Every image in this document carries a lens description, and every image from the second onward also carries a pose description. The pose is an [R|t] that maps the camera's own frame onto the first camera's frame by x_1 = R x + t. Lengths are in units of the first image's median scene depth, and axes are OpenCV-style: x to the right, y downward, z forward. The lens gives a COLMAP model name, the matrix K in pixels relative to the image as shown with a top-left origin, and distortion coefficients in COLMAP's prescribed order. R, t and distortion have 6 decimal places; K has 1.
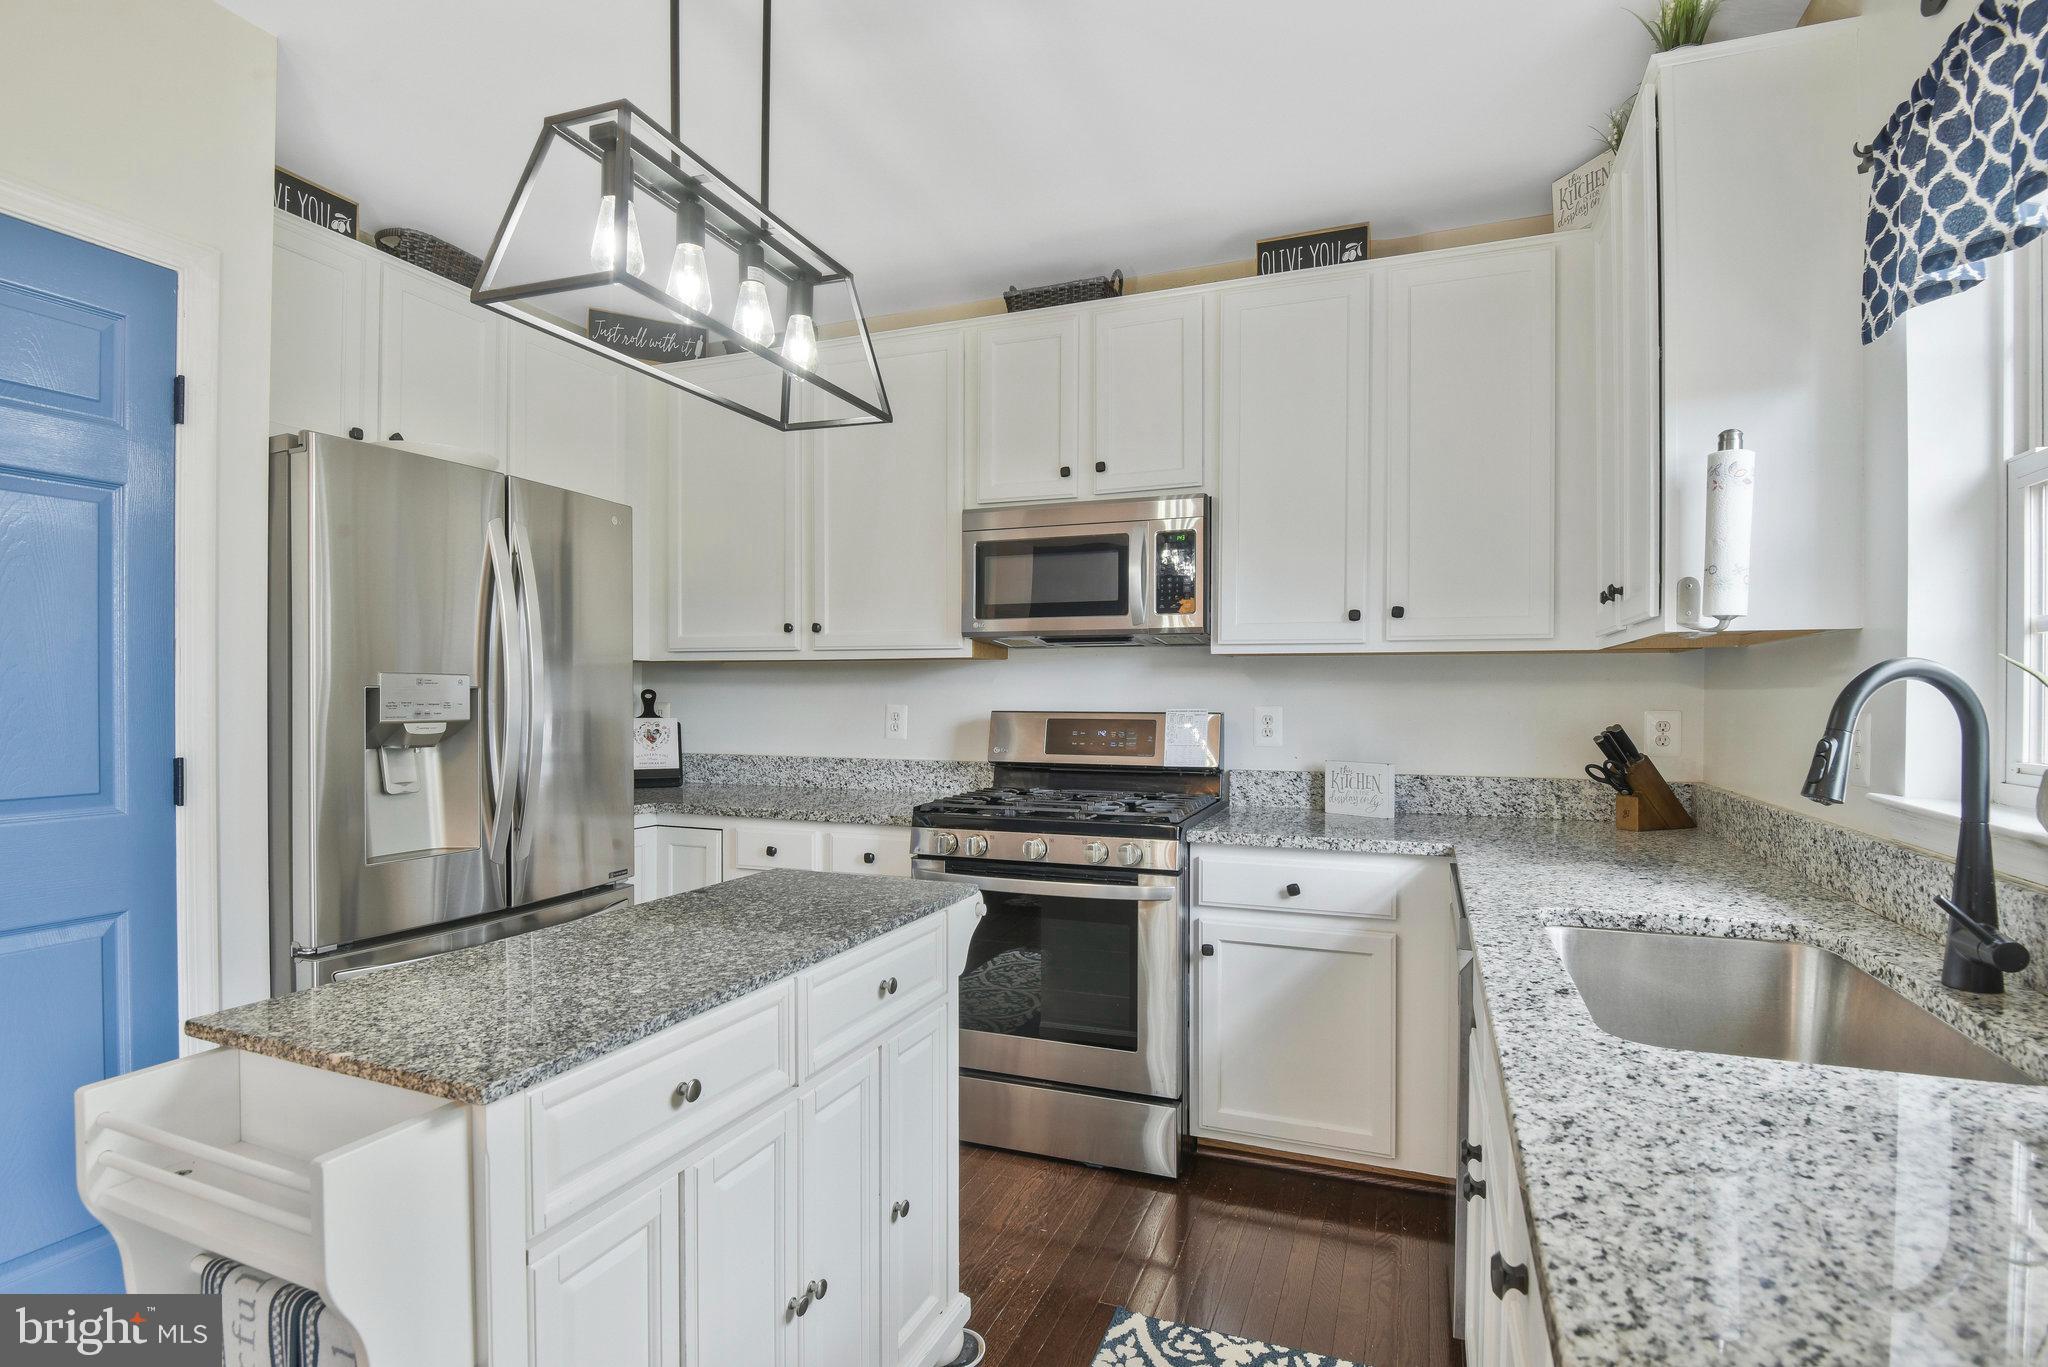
lens RADIAL K [[1004.1, 0, 1026.5], [0, 1004.1, 698.6], [0, 0, 1]] dist [-0.016133, -0.000902]
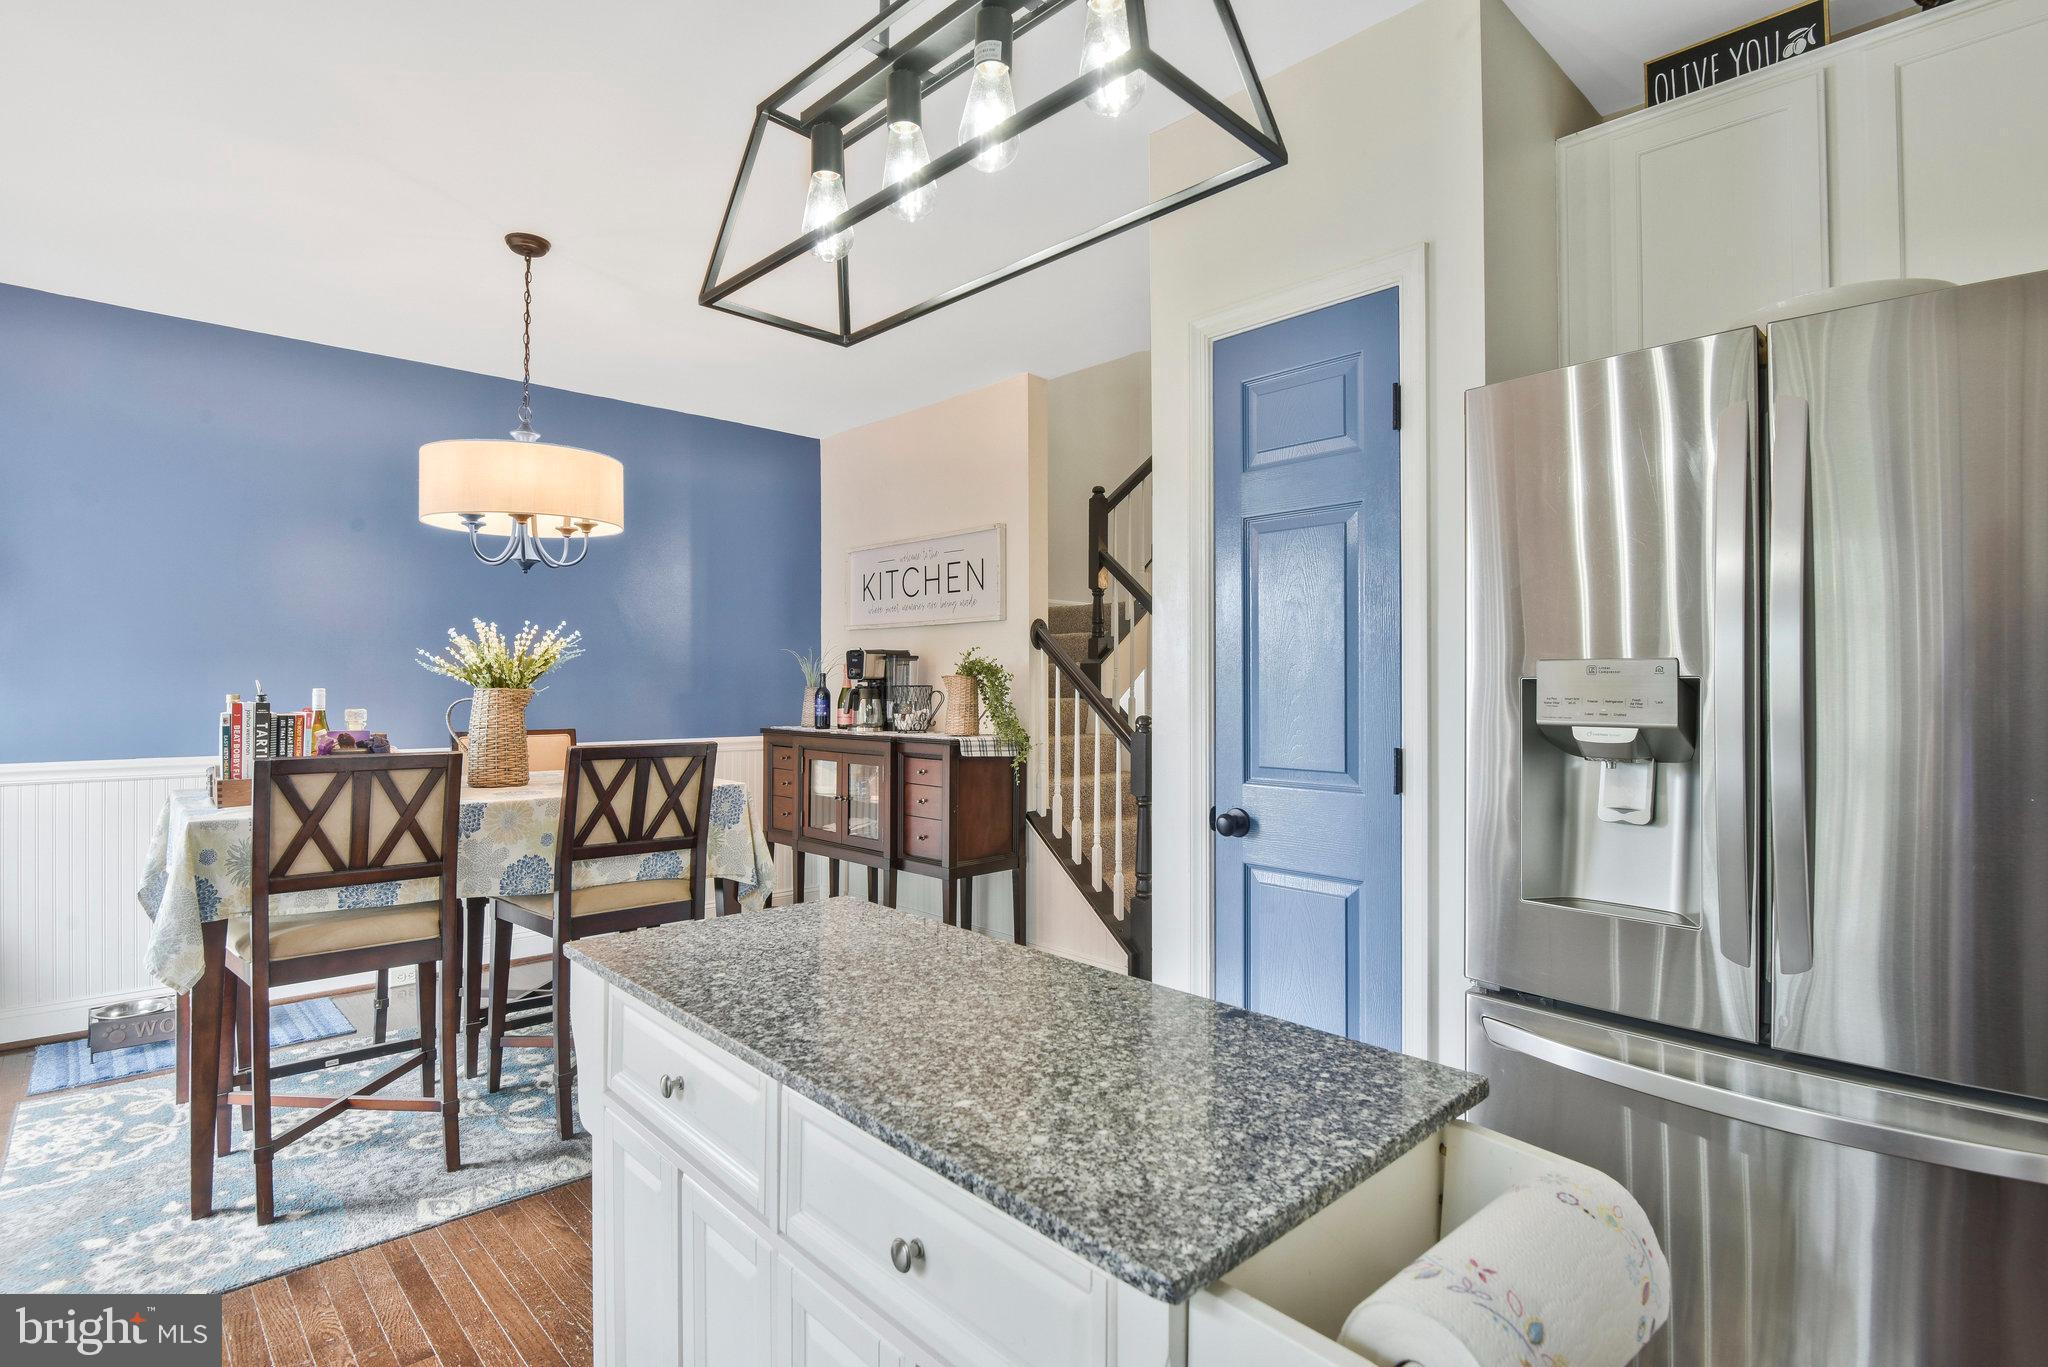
lens RADIAL K [[1004.1, 0, 1034.5], [0, 1004.1, 670.3], [0, 0, 1]] dist [-0.016133, -0.000902]
pose [[-0.421457, -0.028684, -0.906395, 0.224010], [-0.009494, 0.999584, -0.027218, 0.007064], [0.906799, -0.002866, -0.421554, 0.972973]]
